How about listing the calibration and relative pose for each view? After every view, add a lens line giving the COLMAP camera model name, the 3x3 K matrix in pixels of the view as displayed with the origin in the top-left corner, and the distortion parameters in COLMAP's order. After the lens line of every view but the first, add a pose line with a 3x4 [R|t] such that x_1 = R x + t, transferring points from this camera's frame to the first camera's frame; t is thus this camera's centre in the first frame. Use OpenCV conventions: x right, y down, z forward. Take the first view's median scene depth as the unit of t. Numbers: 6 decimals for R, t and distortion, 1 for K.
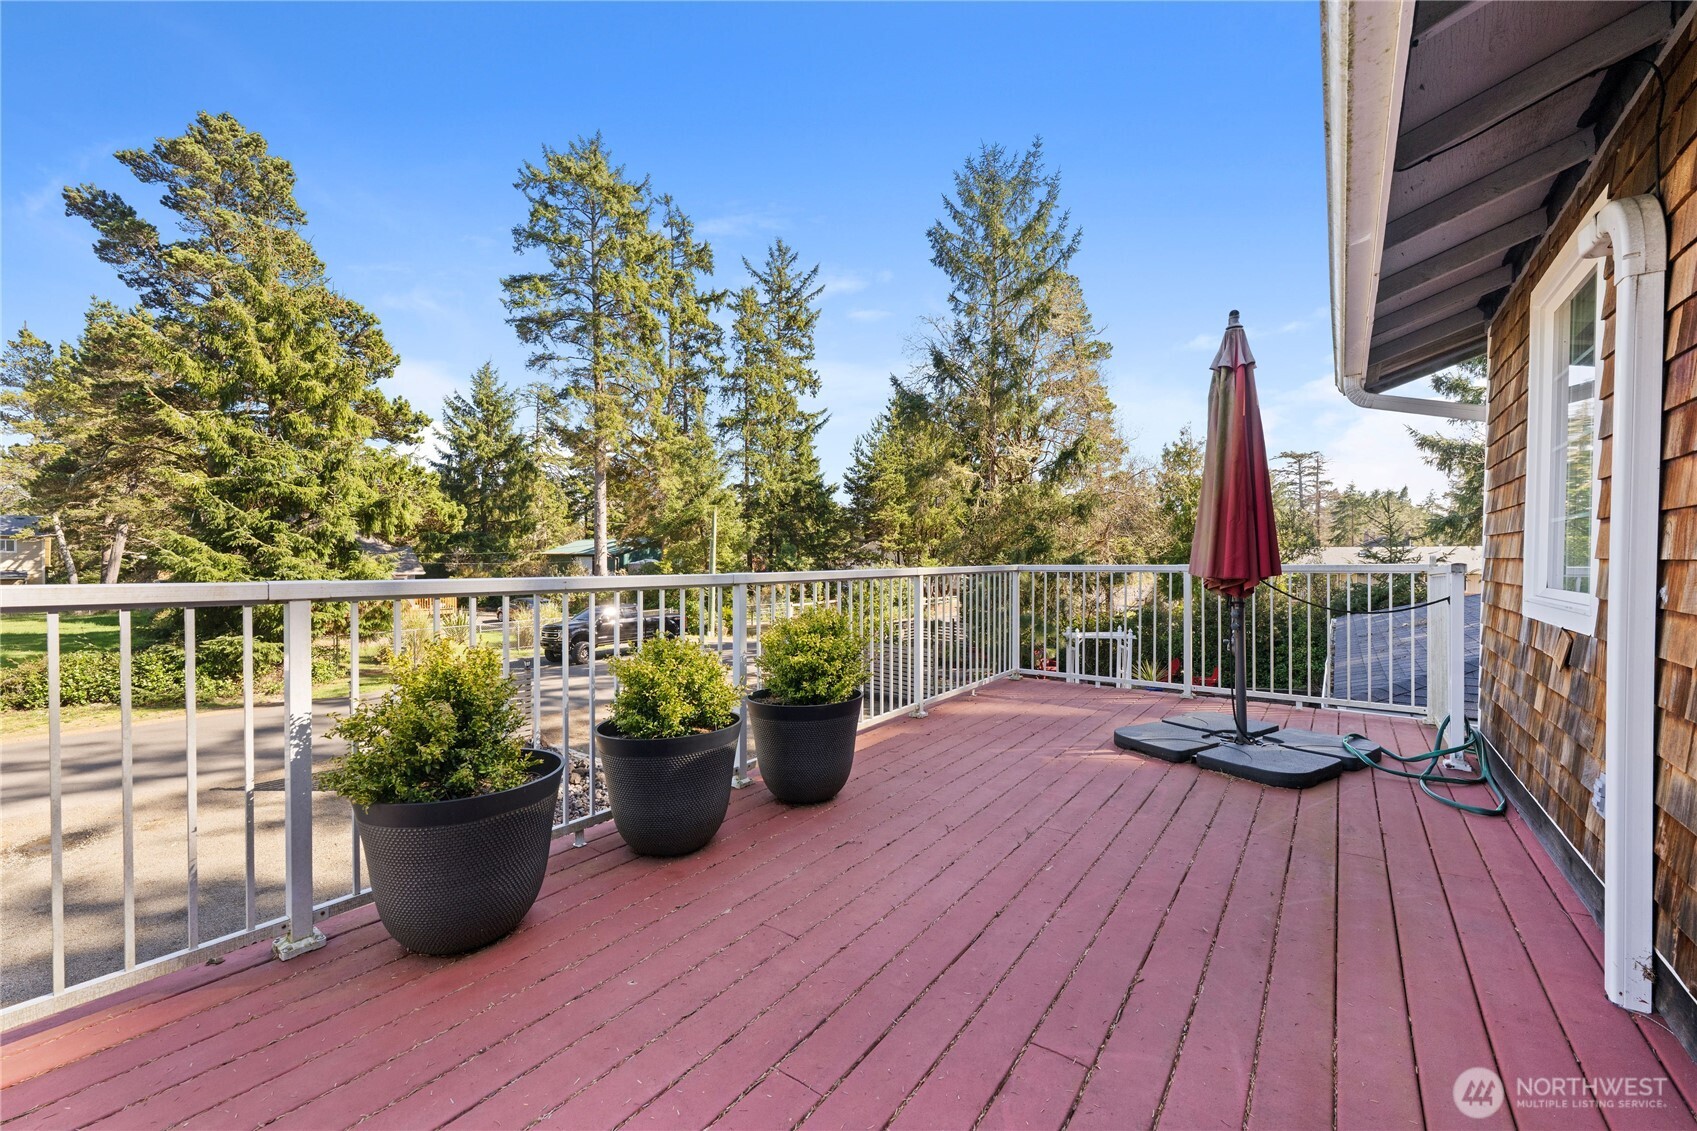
lens RADIAL K [[670.4, 0, 847.4], [0, 670.4, 567.6], [0, 0, 1]] dist [0.000467, -0.000076]
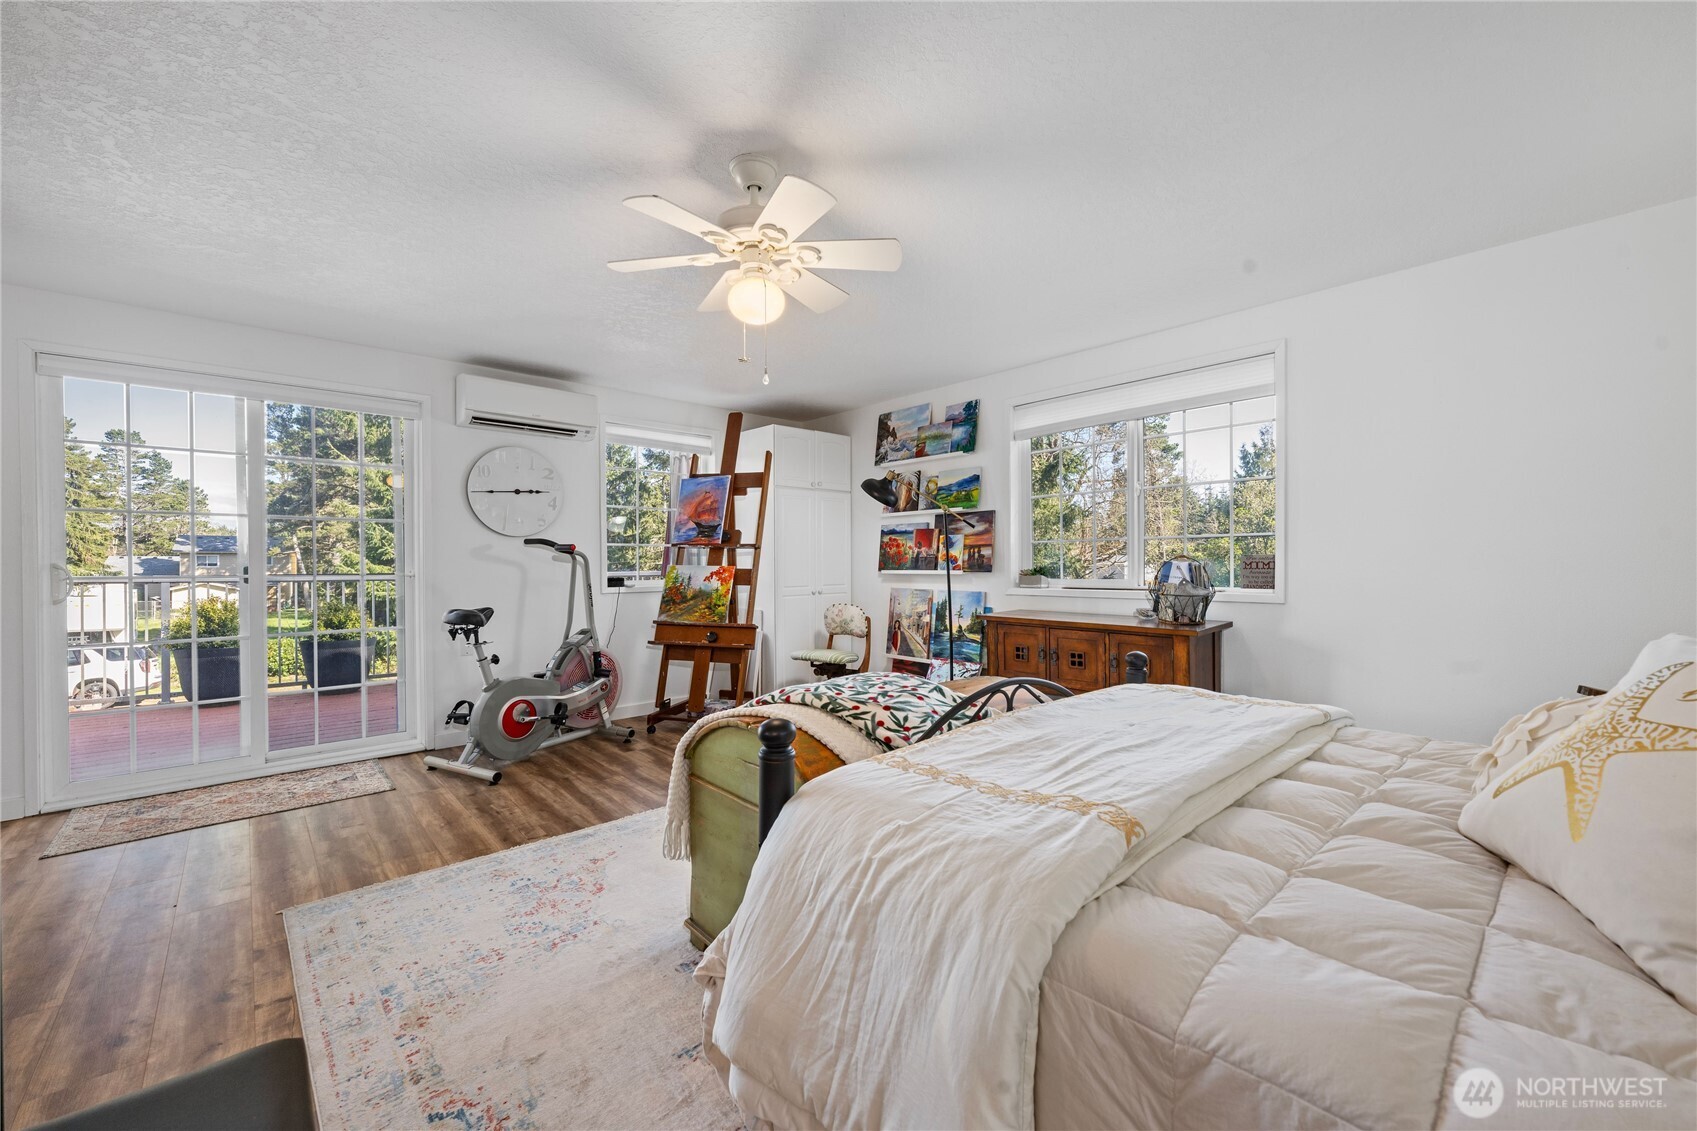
lens RADIAL K [[684.8, 0, 848.5], [0, 684.8, 565.5], [0, 0, 1]] dist [0.008623, -0.000176]
pose [[0.977552, -0.004943, -0.210638, 0.246125], [0.001329, 0.999850, -0.017294, 0.003605], [0.210692, 0.016625, 0.977411, -0.120569]]
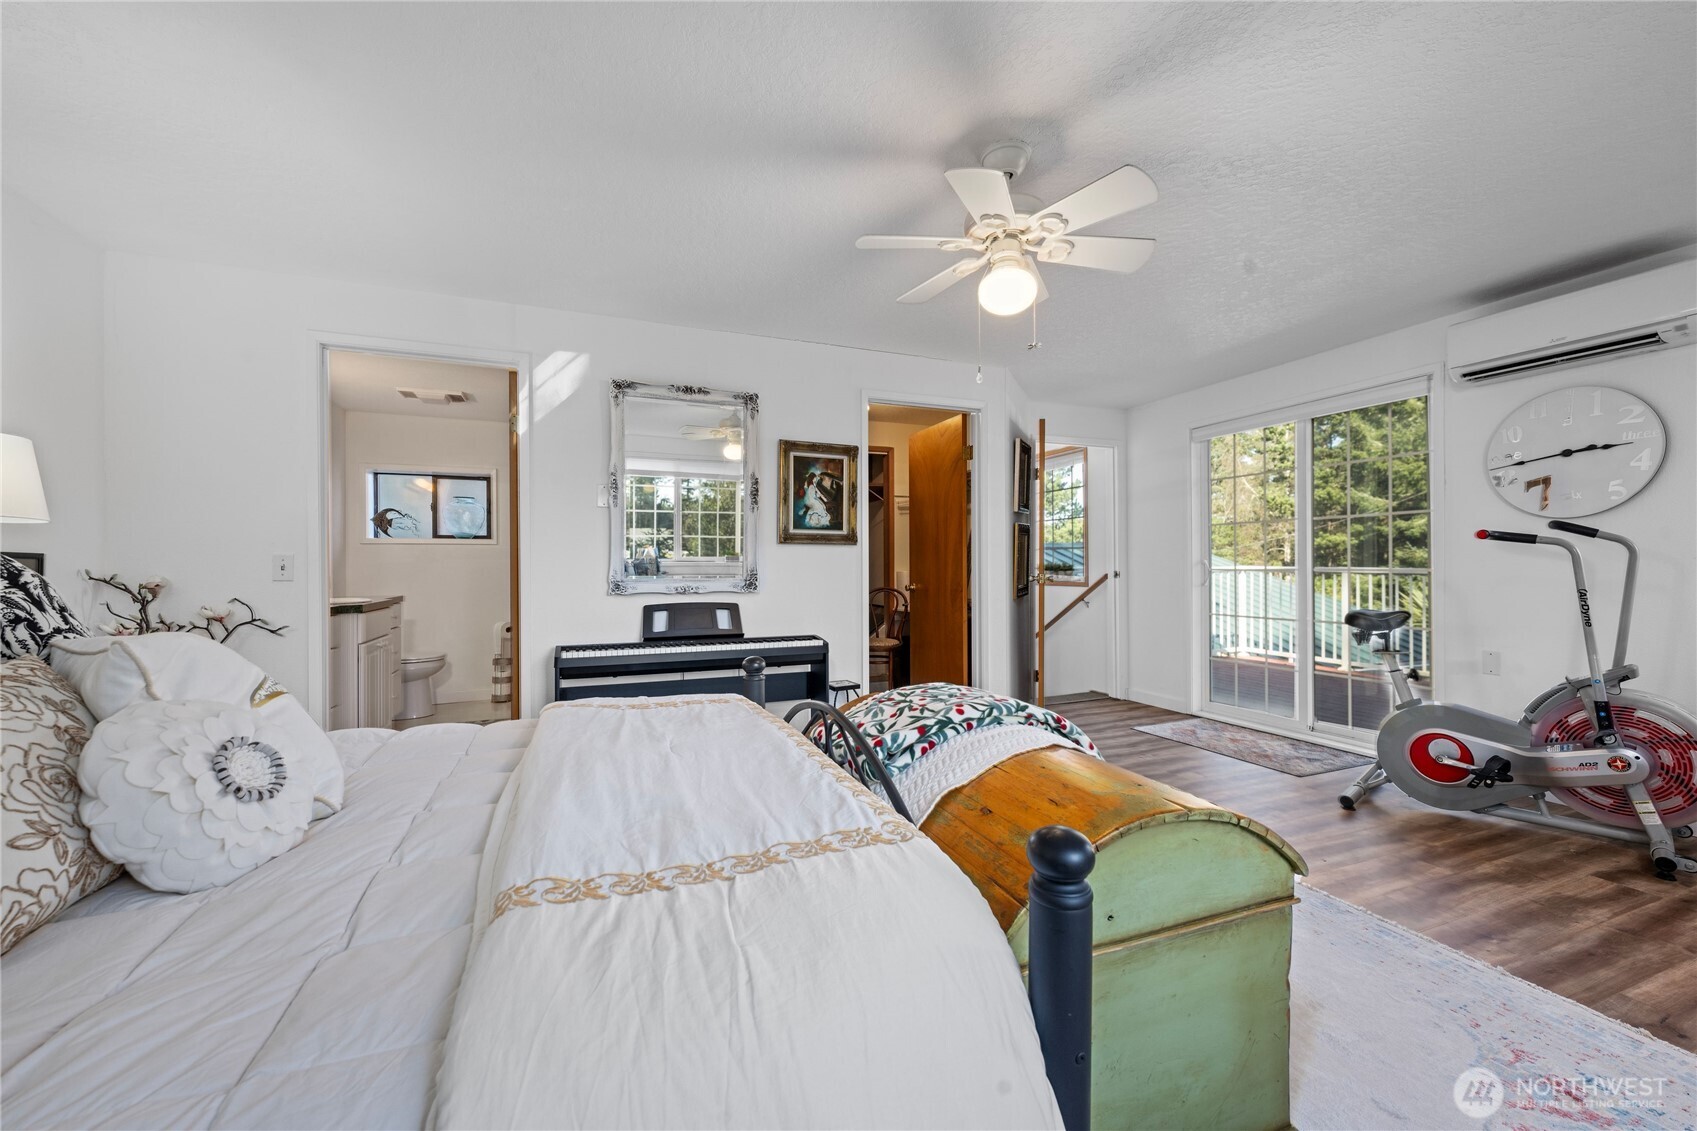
lens RADIAL K [[684.8, 0, 848.5], [0, 684.8, 565.5], [0, 0, 1]] dist [0.008623, -0.000176]
pose [[-0.541662, 0.000630, -0.840596, 0.332864], [-0.014845, 0.999837, 0.010315, 0.001113], [0.840465, 0.018066, -0.541564, 0.069093]]
